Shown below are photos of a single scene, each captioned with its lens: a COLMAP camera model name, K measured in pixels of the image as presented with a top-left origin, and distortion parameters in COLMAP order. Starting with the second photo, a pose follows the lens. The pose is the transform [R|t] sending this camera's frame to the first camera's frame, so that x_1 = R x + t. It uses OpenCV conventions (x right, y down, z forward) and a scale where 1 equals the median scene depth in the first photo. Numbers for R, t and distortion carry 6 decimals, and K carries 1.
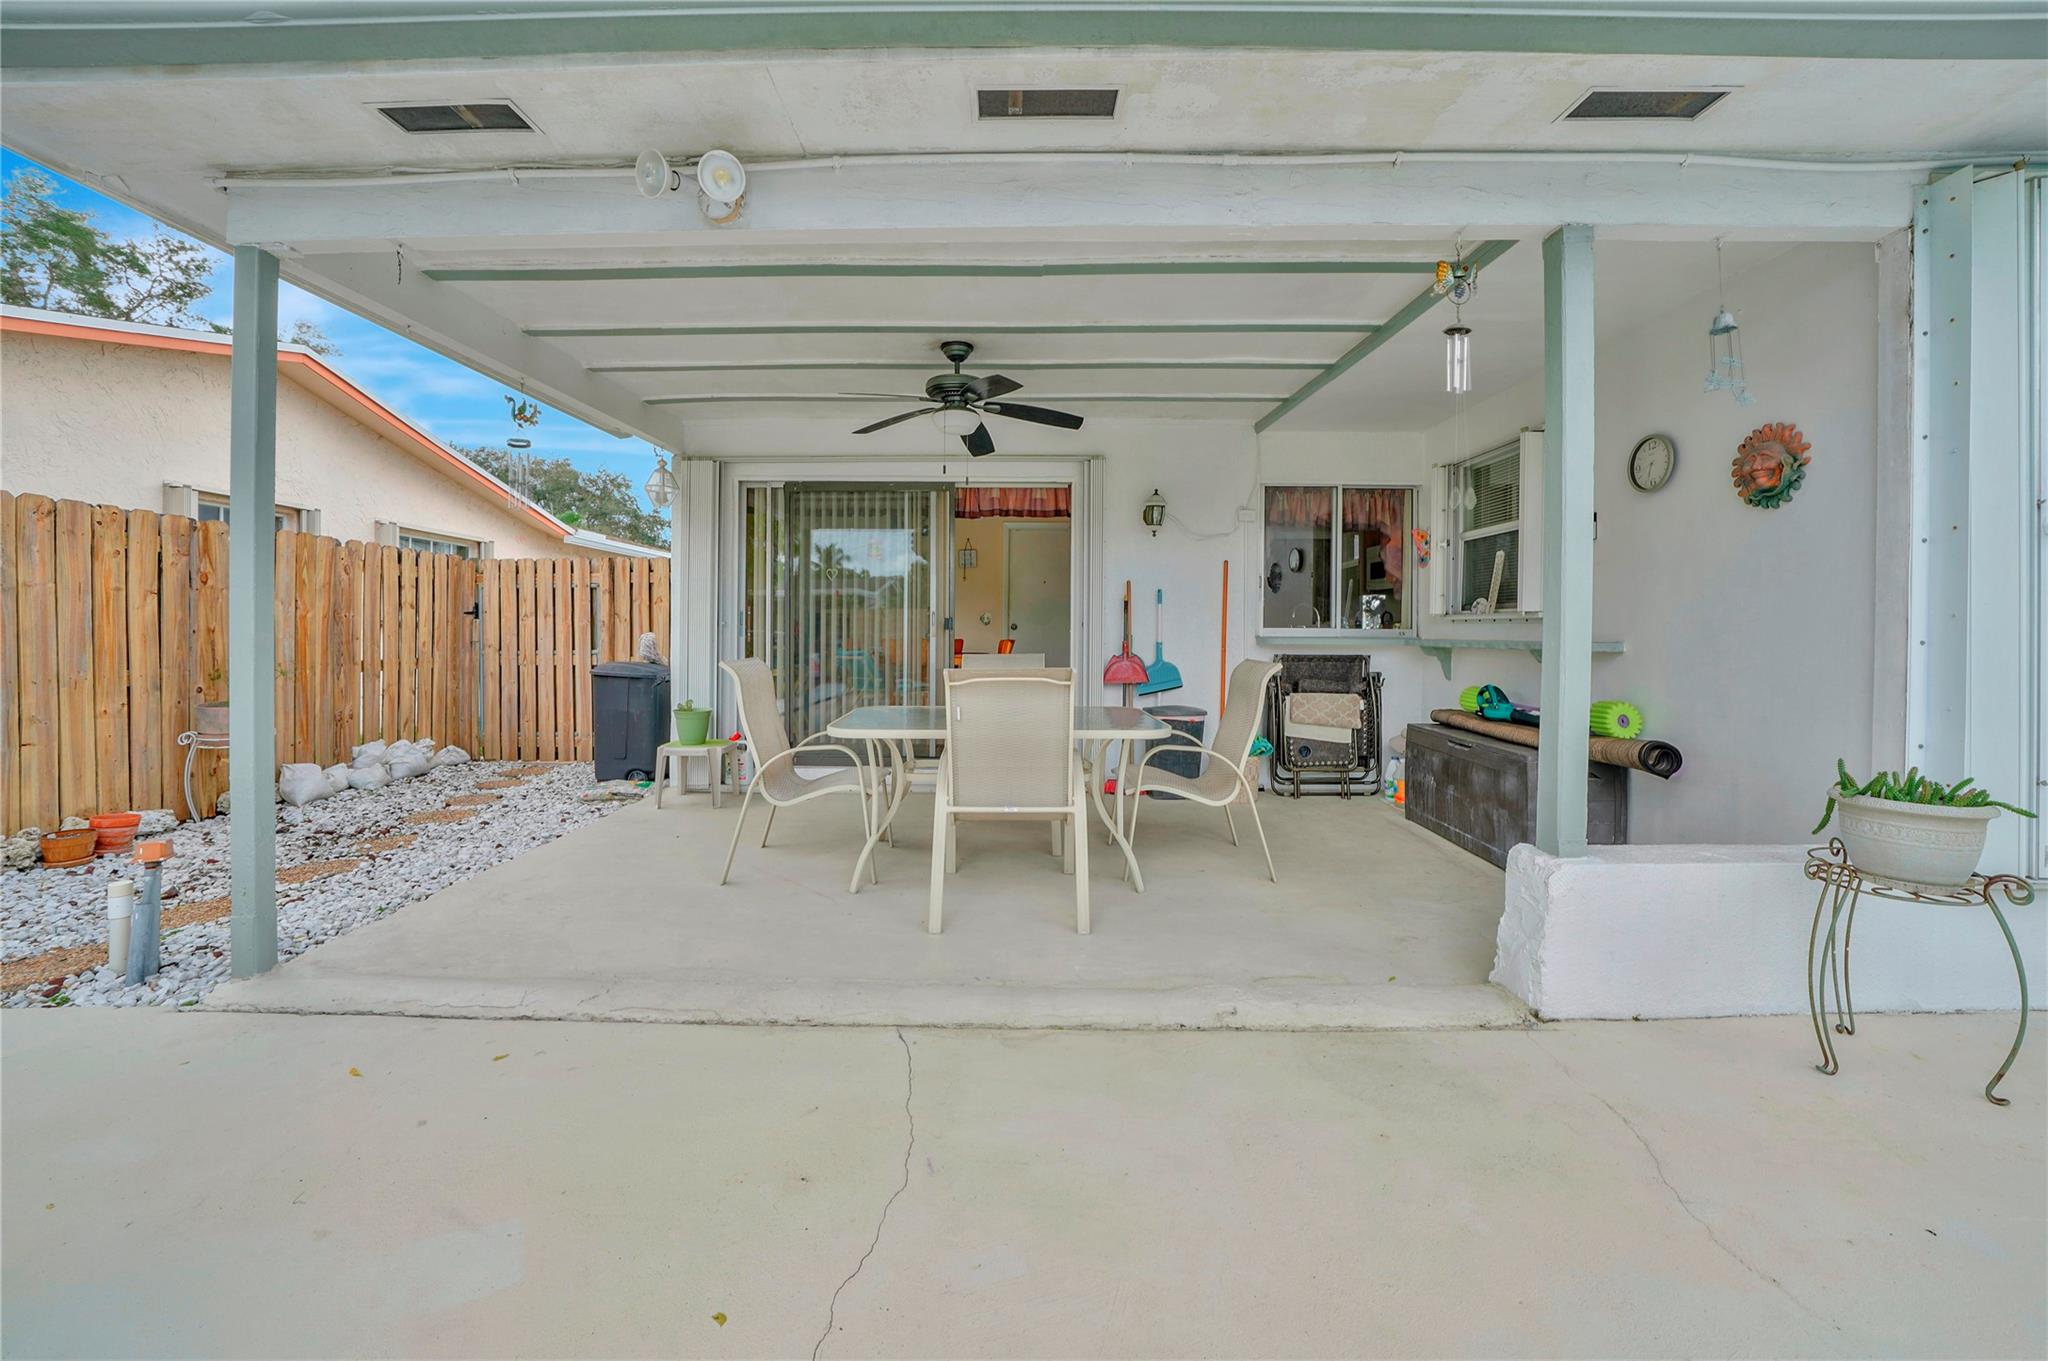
lens RADIAL K [[723.7, 0, 1004.7], [0, 723.7, 658.7], [0, 0, 1]] dist [-0.005678, 0.000205]
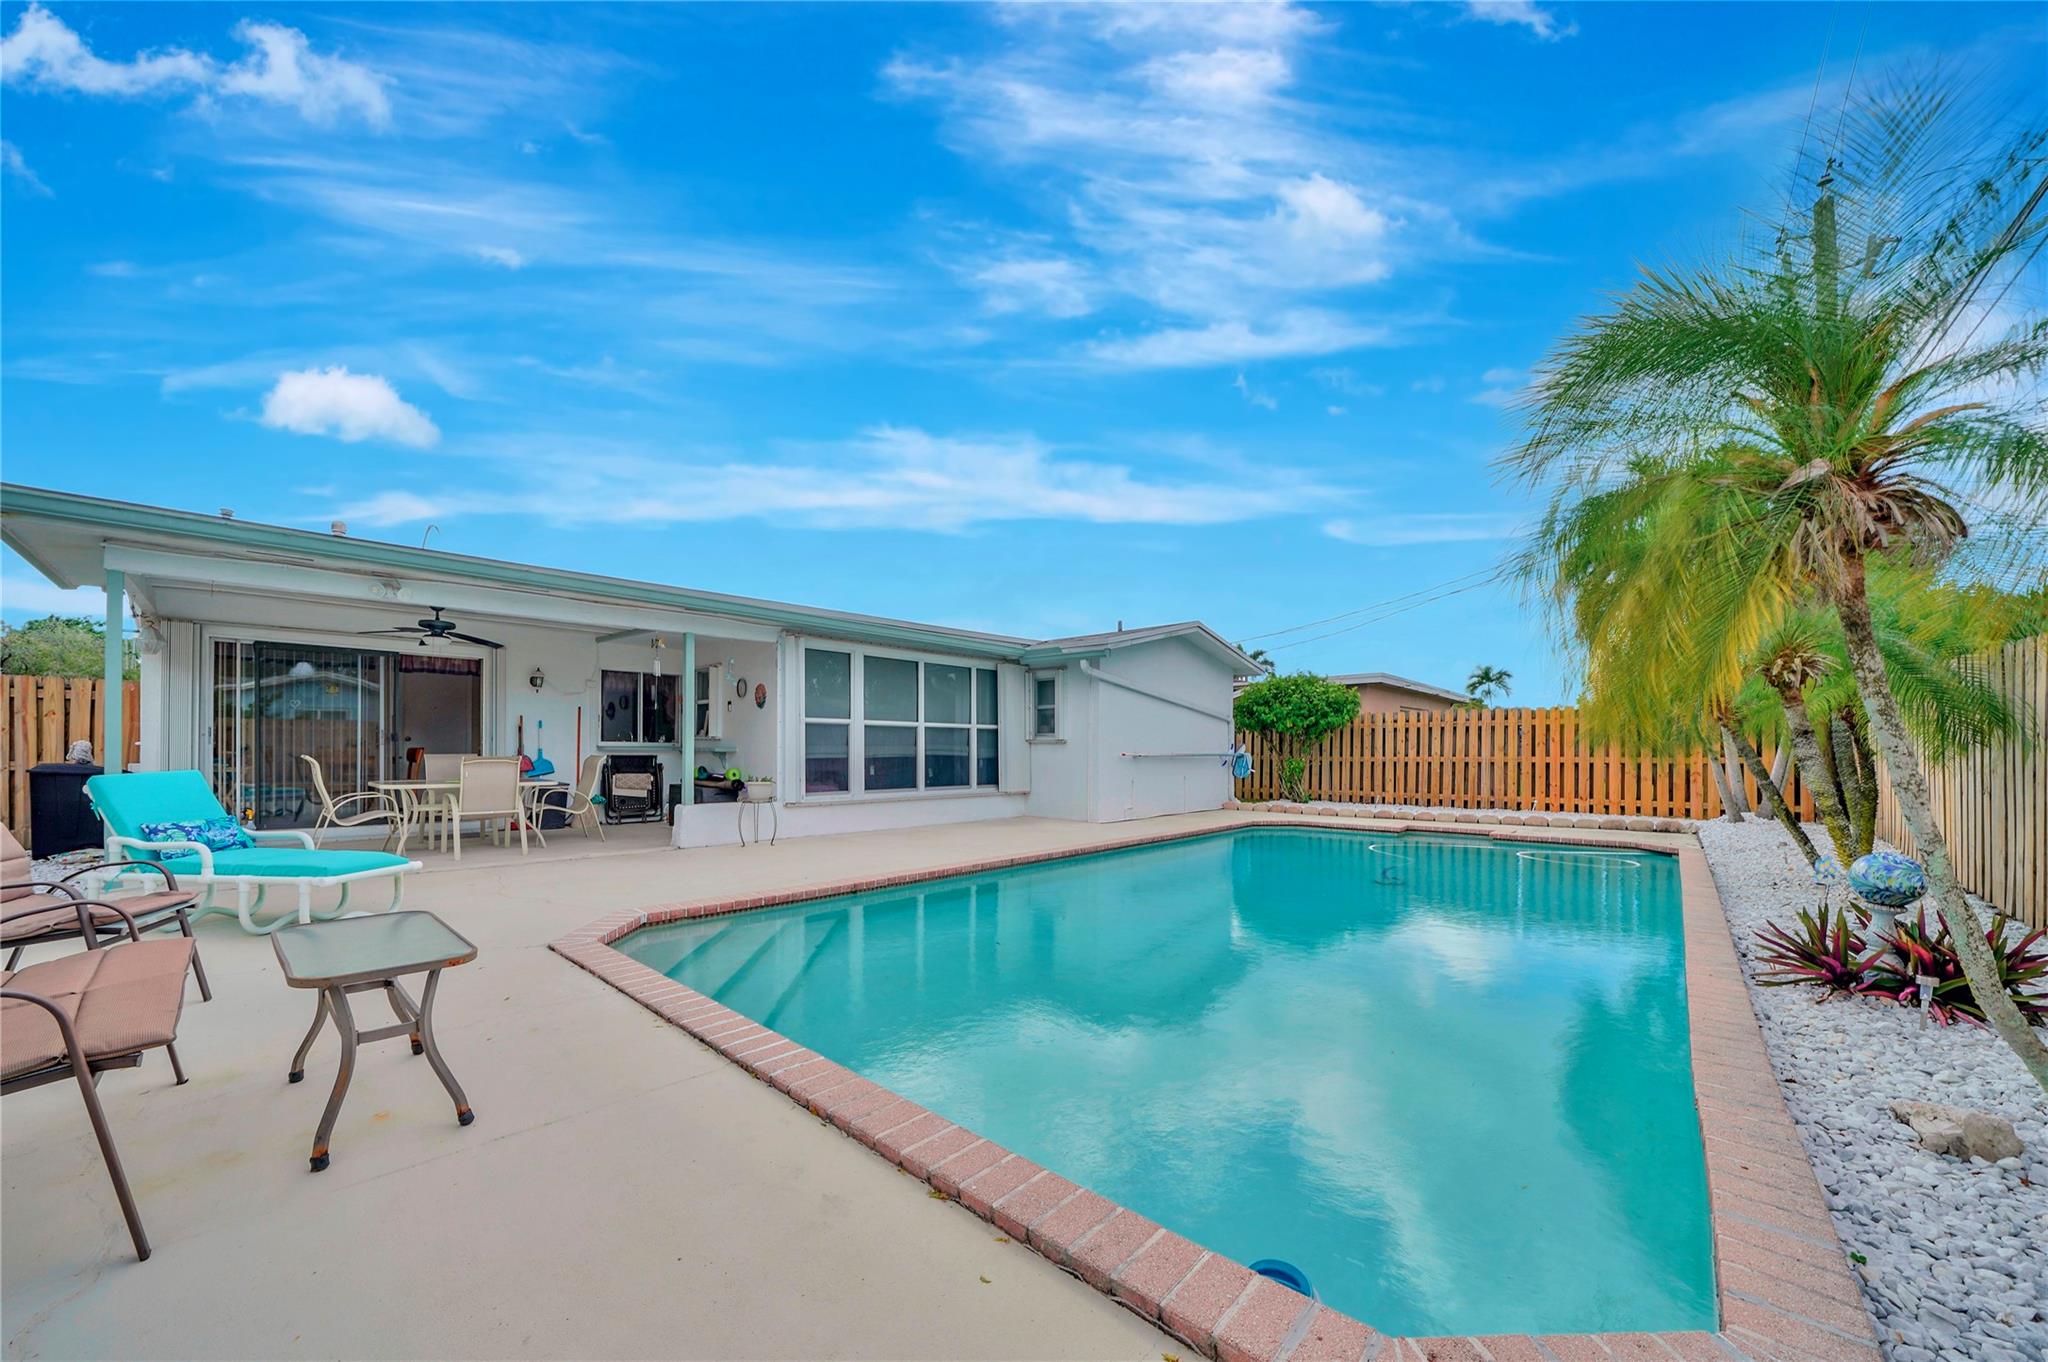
lens RADIAL K [[723.7, 0, 1020.9], [0, 723.7, 752.3], [0, 0, 1]] dist [-0.005678, 0.000205]
pose [[0.656999, -0.000099, 0.753892, -0.379559], [0.018659, 0.999696, -0.016130, 0.040436], [-0.753661, 0.024664, 0.656801, -1.172201]]
